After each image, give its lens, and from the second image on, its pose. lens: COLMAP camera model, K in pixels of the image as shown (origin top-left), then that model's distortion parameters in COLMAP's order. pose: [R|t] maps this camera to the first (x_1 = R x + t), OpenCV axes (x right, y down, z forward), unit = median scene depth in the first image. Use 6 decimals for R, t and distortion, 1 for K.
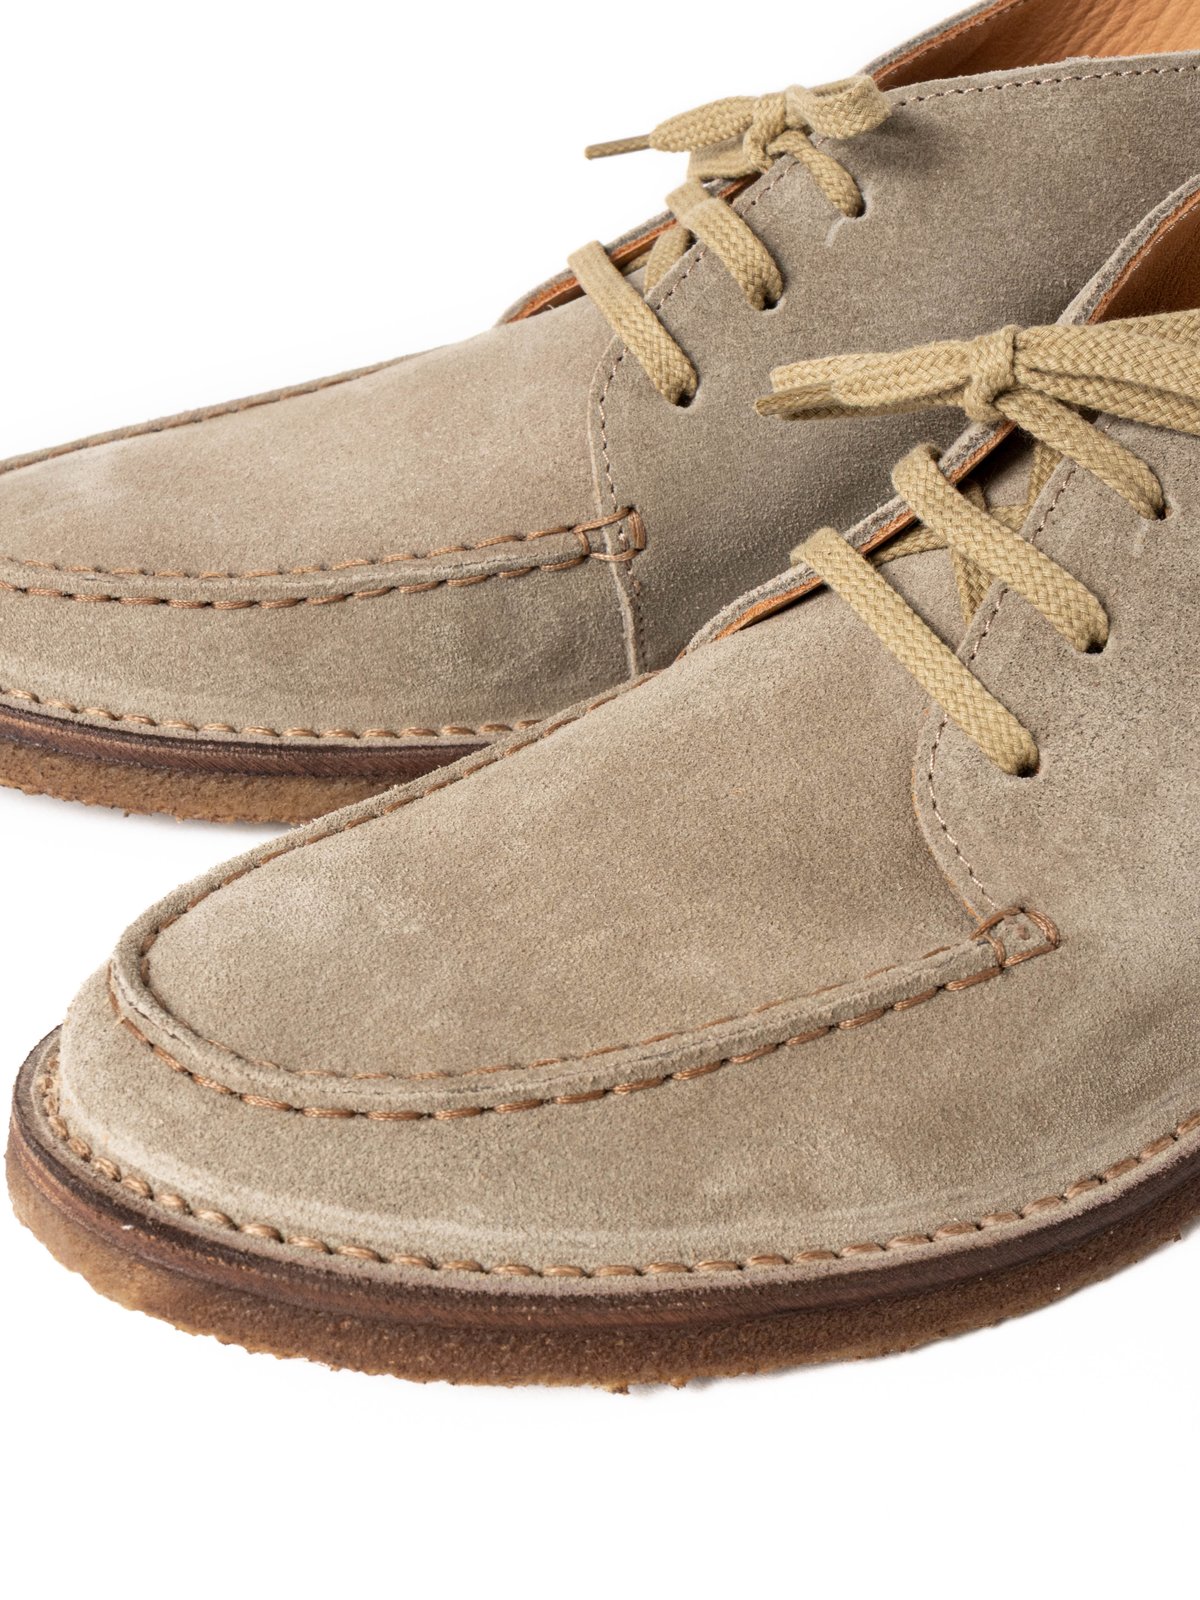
lens RADIAL K [[2452.4, 0, 643.7], [0, 2452.4, 801.5], [0, 0, 1]] dist [-0.005432, 0.026678]
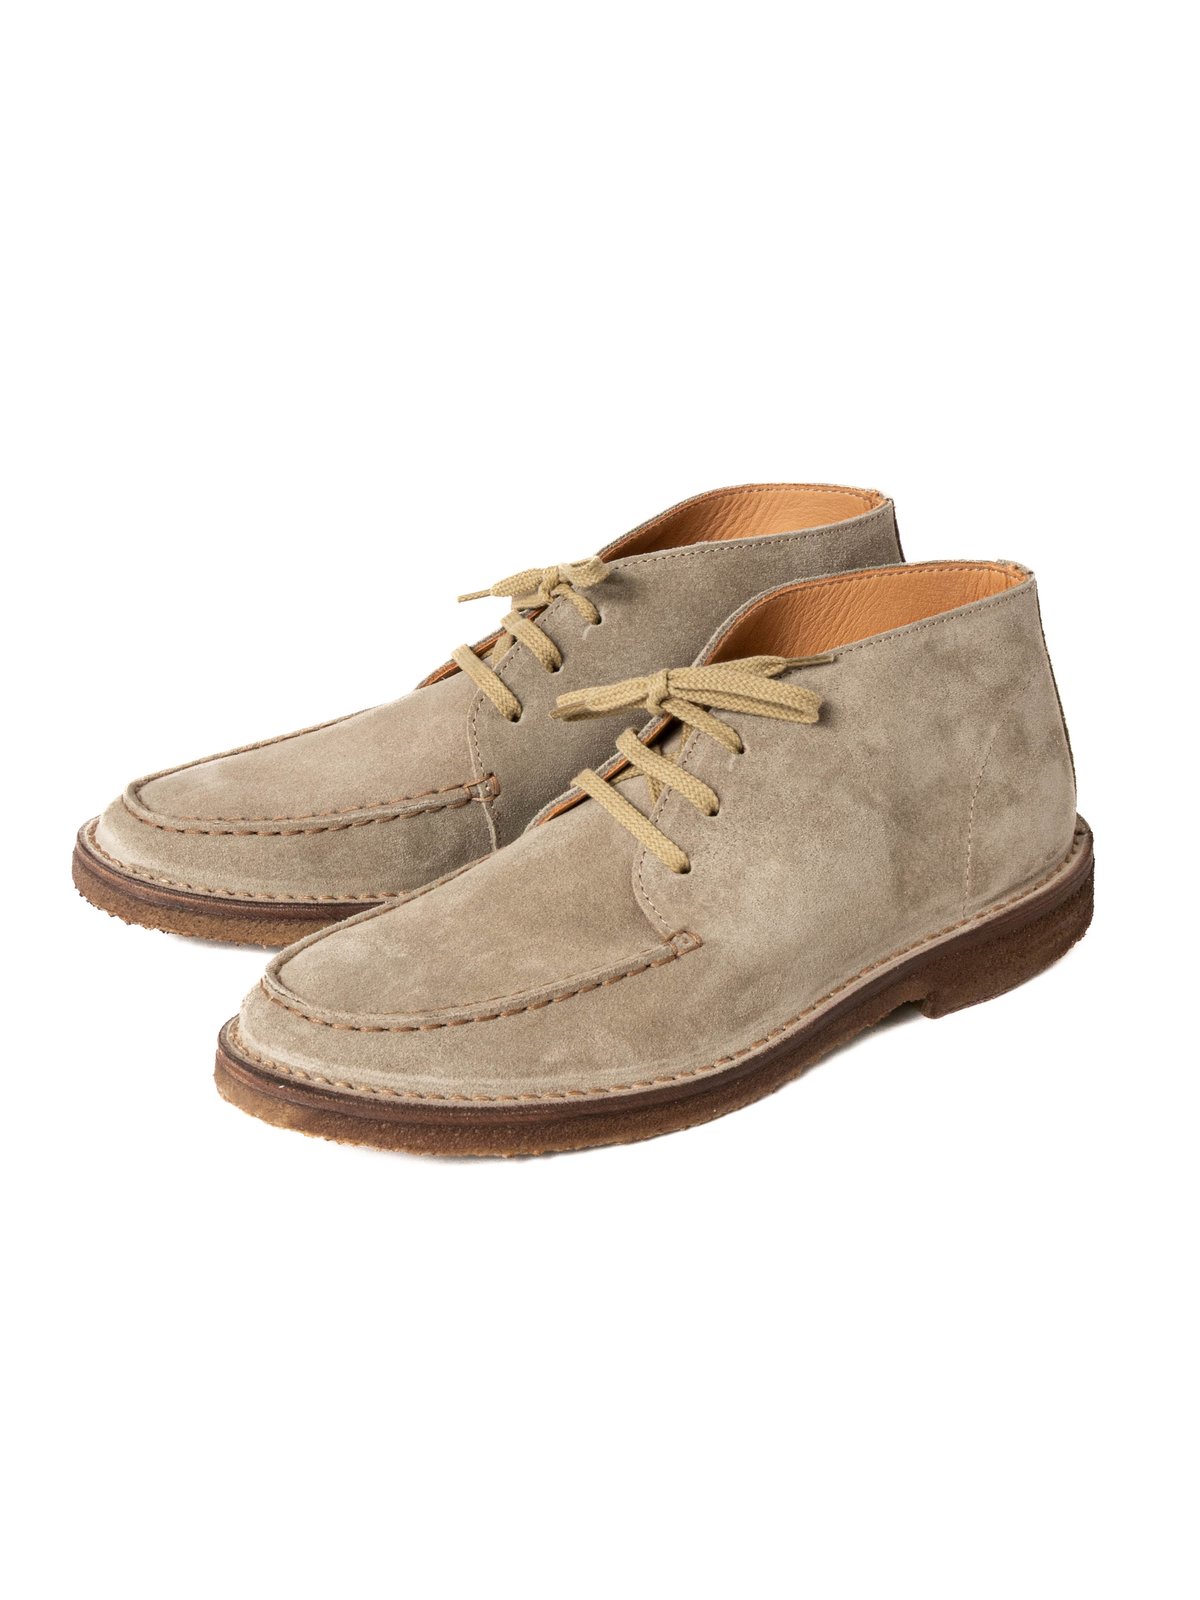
lens RADIAL K [[2156.3, 0, 600.0], [0, 2156.3, 800.0], [0, 0, 1]] dist [-0.007541, -0.003878]
pose [[0.997129, -0.052294, 0.054768, -0.017011], [0.060411, 0.985438, -0.158940, 0.218086], [-0.045659, 0.161792, 0.985768, -0.849772]]
